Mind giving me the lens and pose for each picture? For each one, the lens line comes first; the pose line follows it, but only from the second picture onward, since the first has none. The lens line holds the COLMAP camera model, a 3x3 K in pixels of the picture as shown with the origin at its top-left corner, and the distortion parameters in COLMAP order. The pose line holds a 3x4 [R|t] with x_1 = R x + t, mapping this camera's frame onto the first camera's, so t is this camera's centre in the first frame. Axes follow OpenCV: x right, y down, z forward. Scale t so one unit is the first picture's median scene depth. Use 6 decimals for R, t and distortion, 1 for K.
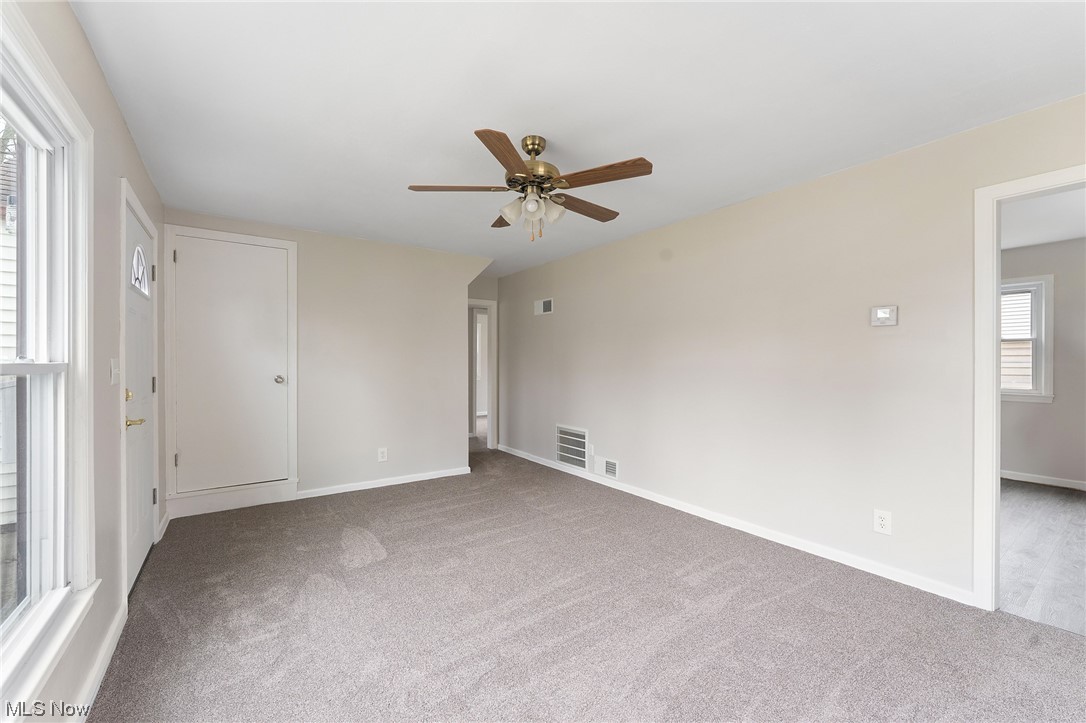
lens RADIAL K [[444.3, 0, 535.6], [0, 444.3, 356.4], [0, 0, 1]] dist [-0.002364, -0.000360]
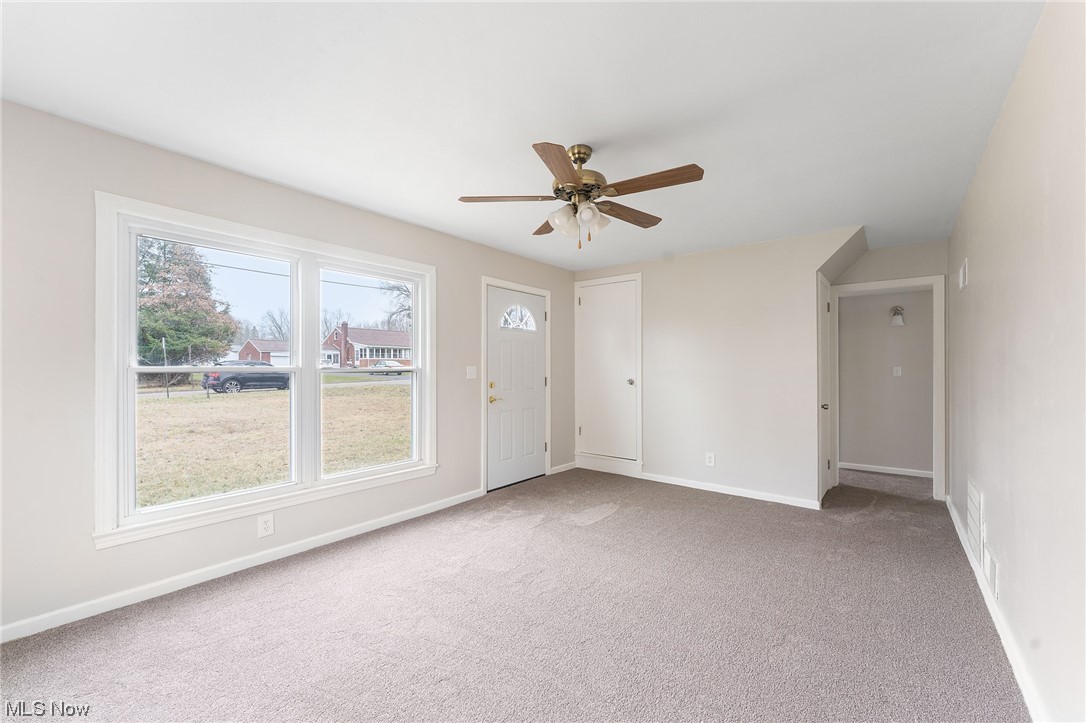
lens RADIAL K [[441.0, 0, 543.0], [0, 441.0, 361.5], [0, 0, 1]] dist [-0.000319, -0.000034]
pose [[0.270135, -0.016773, -0.962676, 0.780155], [0.011894, 0.999830, -0.014083, 0.010093], [0.962749, -0.007645, 0.270288, 0.535694]]
